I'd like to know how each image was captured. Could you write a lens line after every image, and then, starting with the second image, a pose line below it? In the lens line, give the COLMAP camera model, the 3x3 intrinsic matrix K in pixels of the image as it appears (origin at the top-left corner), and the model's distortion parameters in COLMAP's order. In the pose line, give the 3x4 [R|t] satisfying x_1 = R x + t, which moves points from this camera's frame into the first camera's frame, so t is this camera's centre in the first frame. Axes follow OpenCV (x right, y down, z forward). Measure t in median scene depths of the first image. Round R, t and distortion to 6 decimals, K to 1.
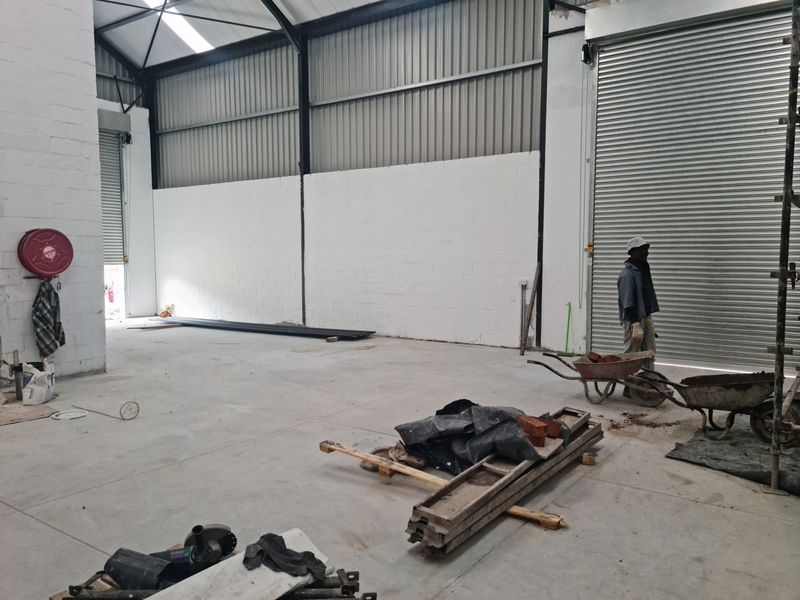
lens RADIAL K [[604.2, 0, 399.6], [0, 604.2, 287.3], [0, 0, 1]] dist [0.111097, -0.106181]
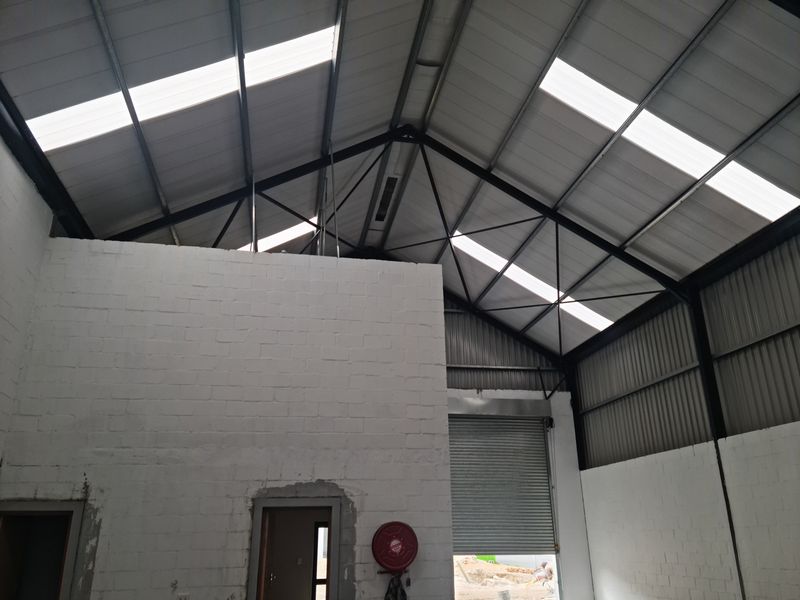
lens RADIAL K [[610.8, 0, 409.5], [0, 610.8, 315.6], [0, 0, 1]] dist [0.125361, -0.116084]
pose [[0.739396, -0.239275, -0.629318, 0.105719], [-0.022606, 0.925367, -0.378397, -0.011033], [0.672892, 0.294011, 0.678804, 0.101086]]
